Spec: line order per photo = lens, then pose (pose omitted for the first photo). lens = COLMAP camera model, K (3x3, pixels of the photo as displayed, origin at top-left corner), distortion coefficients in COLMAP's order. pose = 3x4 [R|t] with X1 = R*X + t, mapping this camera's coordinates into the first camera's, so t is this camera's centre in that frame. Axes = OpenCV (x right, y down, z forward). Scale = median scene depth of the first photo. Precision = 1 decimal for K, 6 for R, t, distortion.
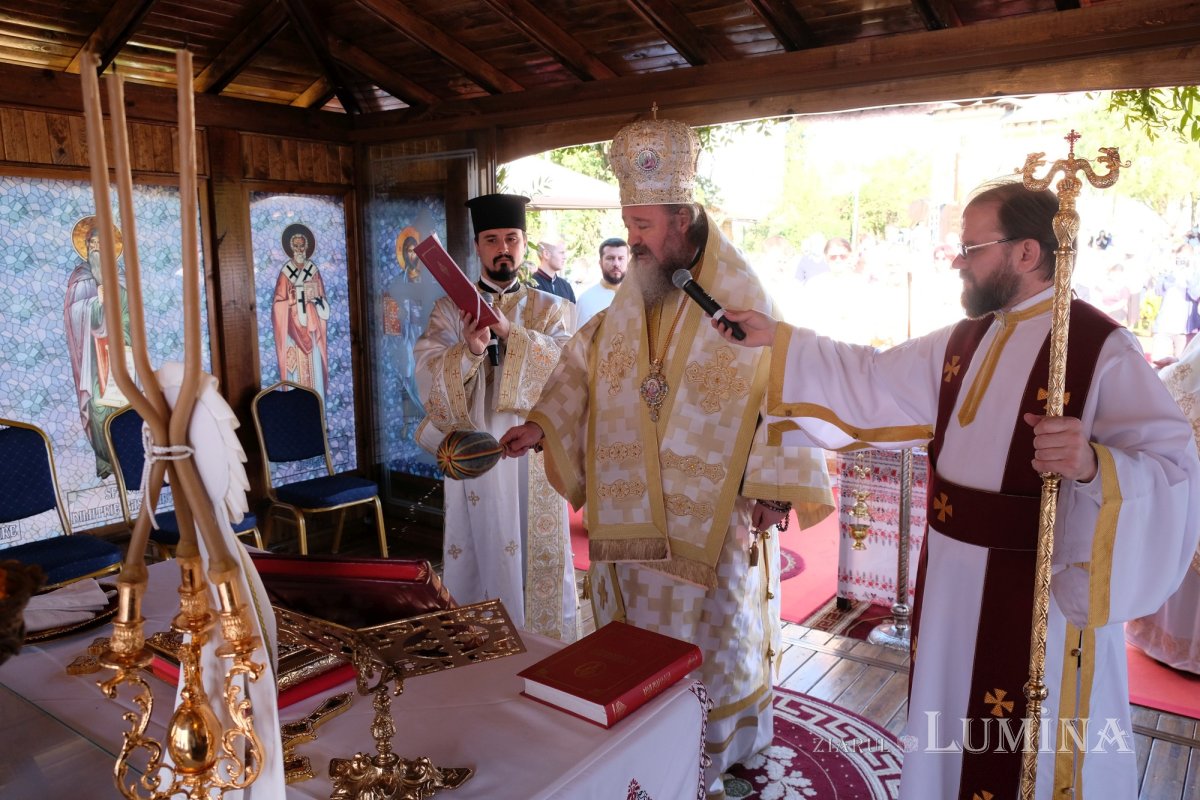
lens RADIAL K [[908.6, 0, 595.3], [0, 908.6, 398.8], [0, 0, 1]] dist [-0.029430, 0.029069]
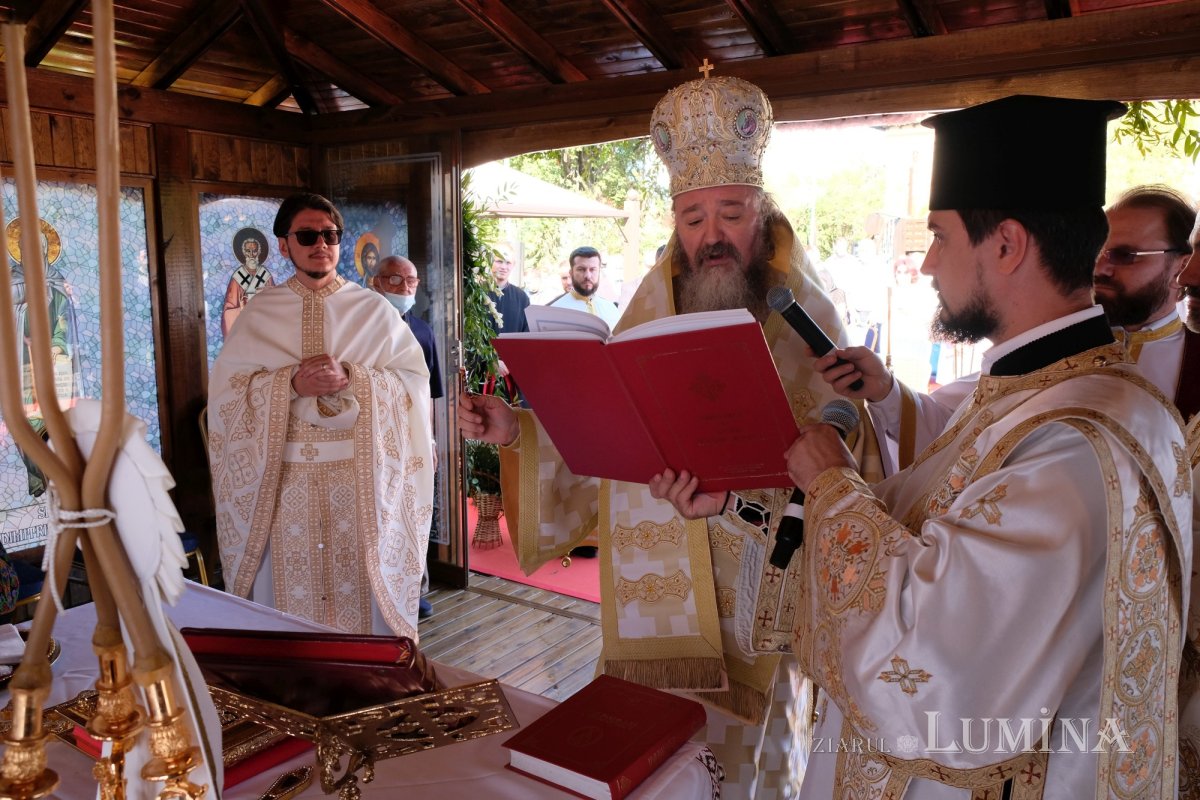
lens RADIAL K [[908.6, 0, 595.3], [0, 908.6, 398.8], [0, 0, 1]] dist [-0.029430, 0.029069]
pose [[0.998790, 0.005405, 0.048876, -0.014164], [-0.004936, 0.999941, -0.009707, -0.007237], [-0.048925, 0.009454, 0.998758, 0.040928]]
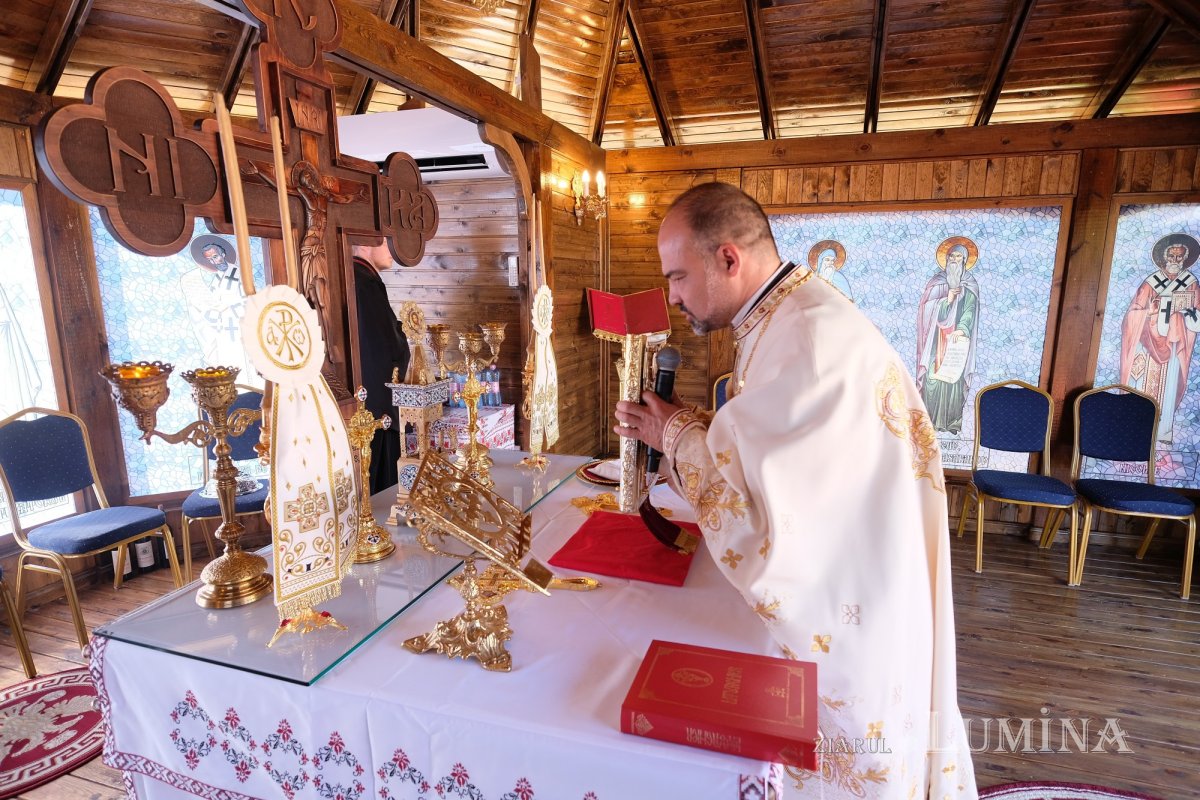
lens RADIAL K [[640.0, 0, 599.5], [0, 640.0, 404.2], [0, 0, 1]] dist [-0.000390, -0.014585]
pose [[0.302924, 0.191004, -0.933678, 0.210084], [-0.139533, 0.978041, 0.154809, -0.035154], [0.942745, 0.083384, 0.322923, 0.236347]]
